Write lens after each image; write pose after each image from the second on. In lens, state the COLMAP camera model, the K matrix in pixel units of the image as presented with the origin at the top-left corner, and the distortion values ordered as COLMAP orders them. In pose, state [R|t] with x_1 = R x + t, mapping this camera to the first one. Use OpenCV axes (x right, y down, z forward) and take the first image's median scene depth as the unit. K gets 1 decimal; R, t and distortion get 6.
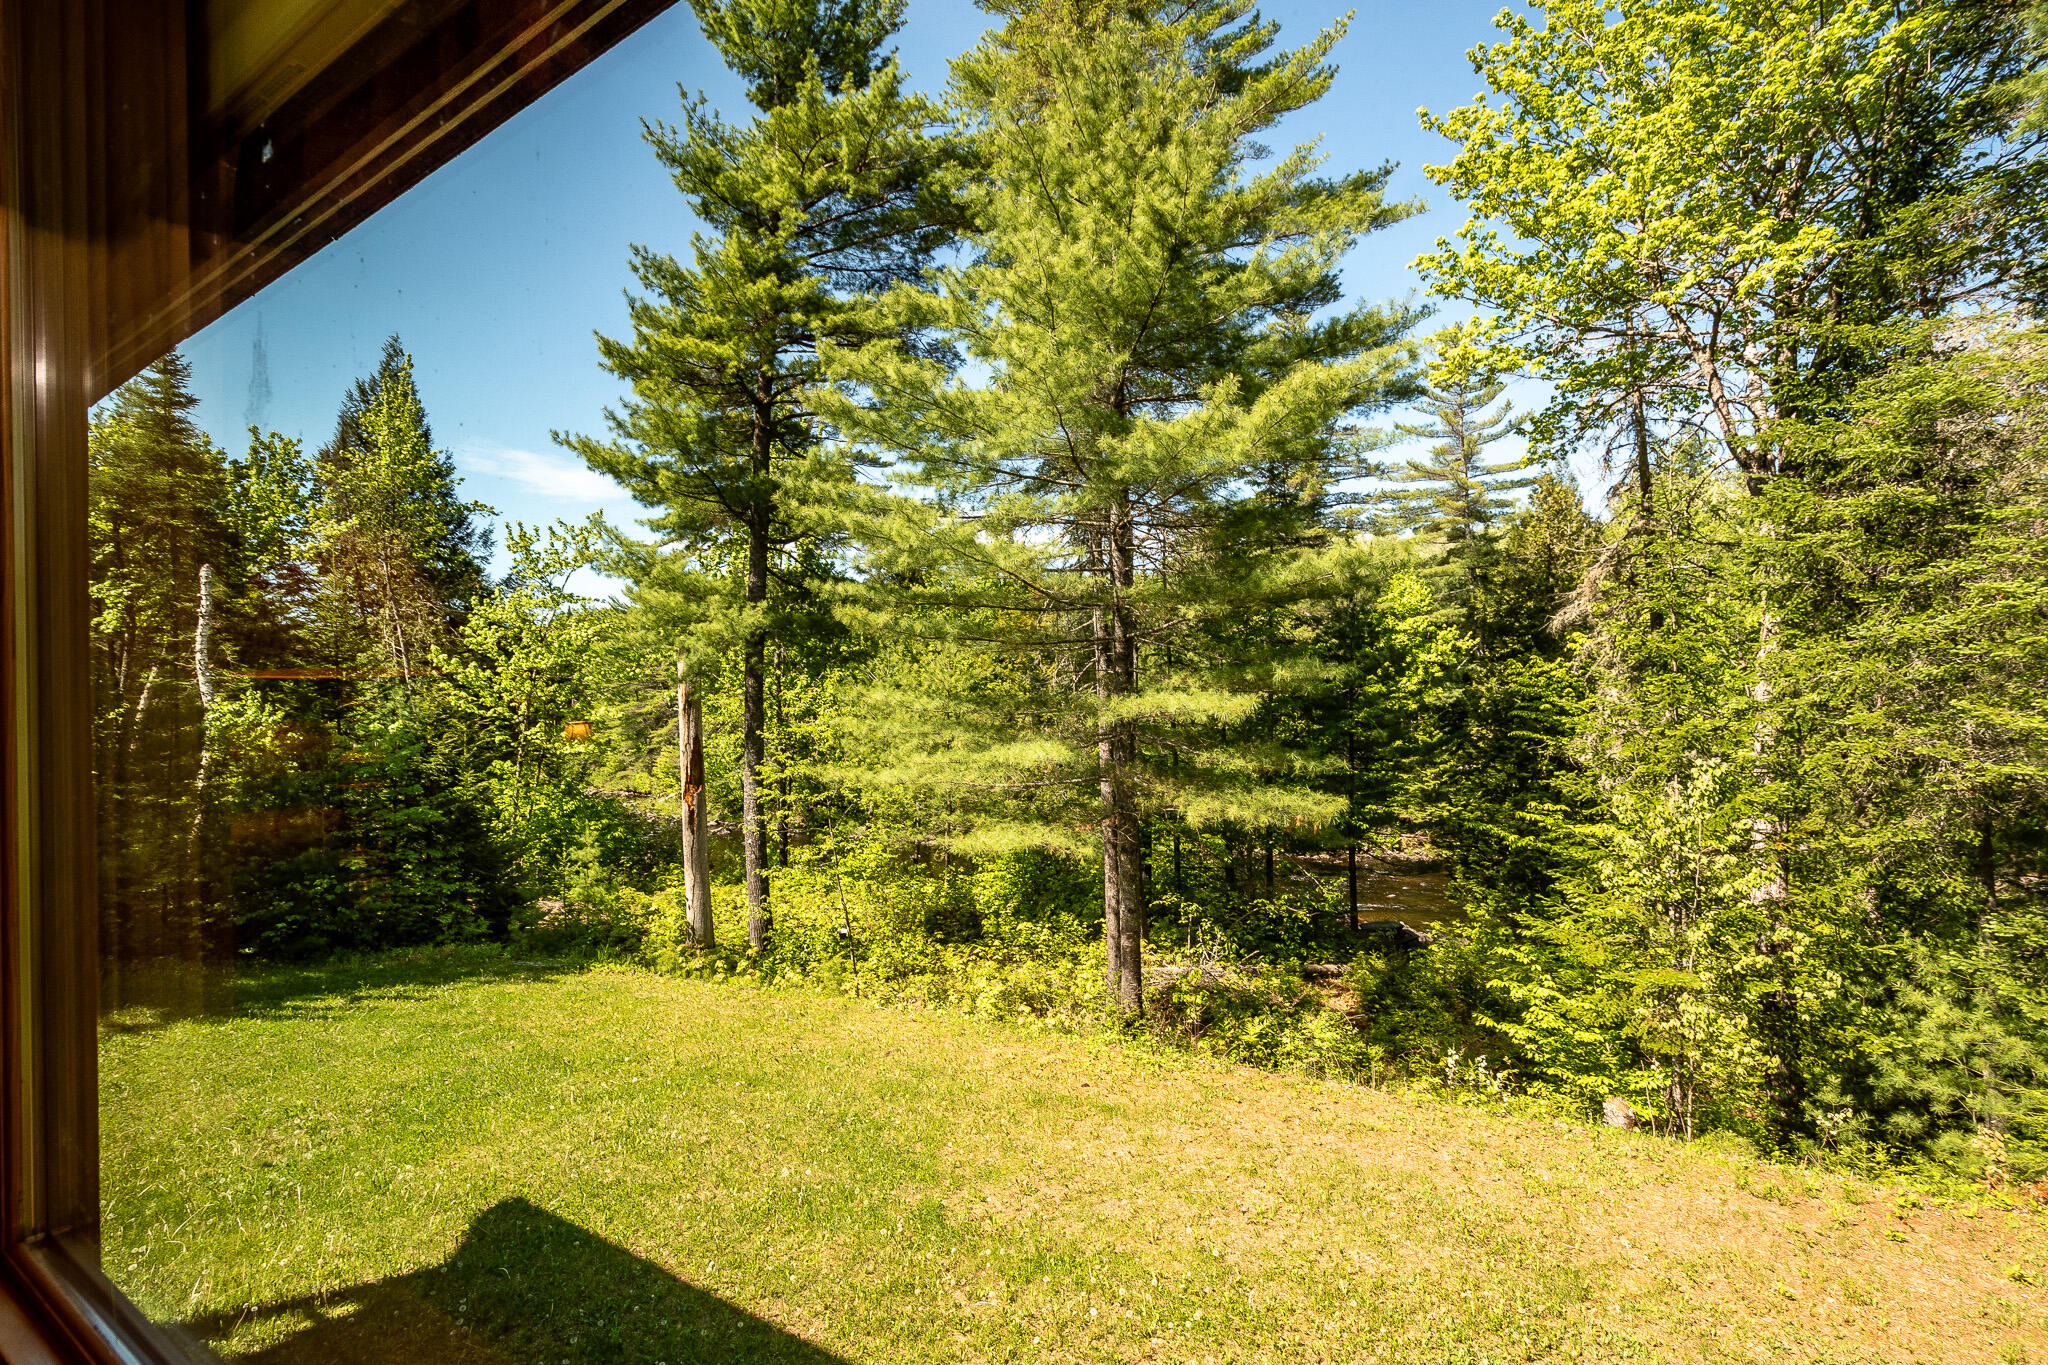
lens RADIAL K [[951.9, 0, 1033.1], [0, 951.9, 681.6], [0, 0, 1]] dist [0.000452, 0.000293]
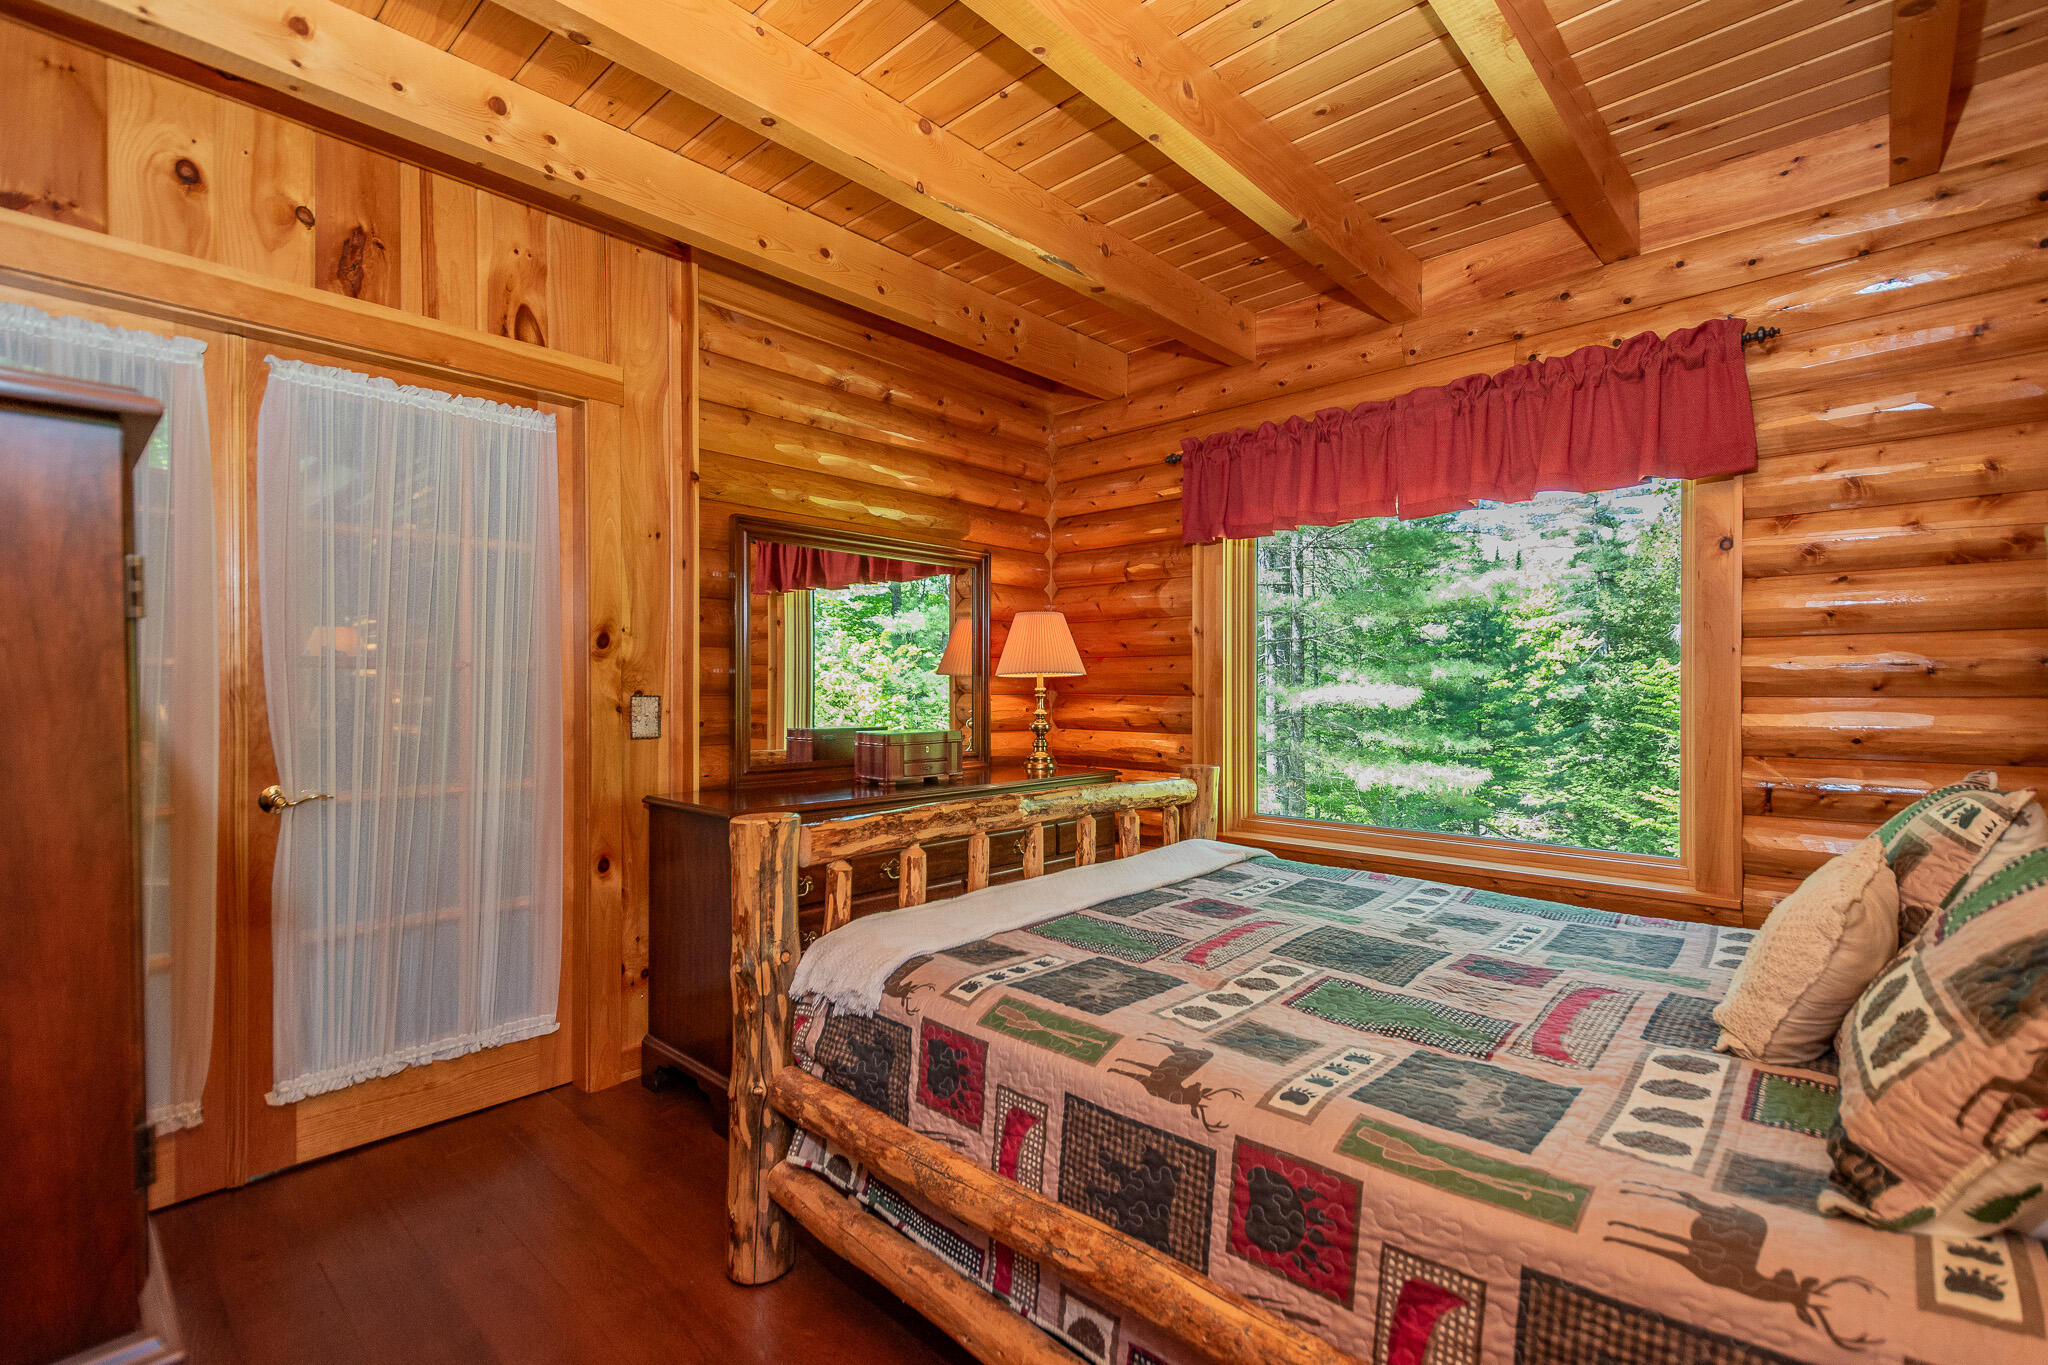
lens RADIAL K [[912.9, 0, 1012.7], [0, 912.9, 689.0], [0, 0, 1]] dist [0.017961, -0.007607]
pose [[0.991424, 0.024201, -0.128423, -0.059661], [-0.021010, 0.999437, 0.026146, -0.002252], [0.128984, -0.023224, 0.991375, -0.117302]]
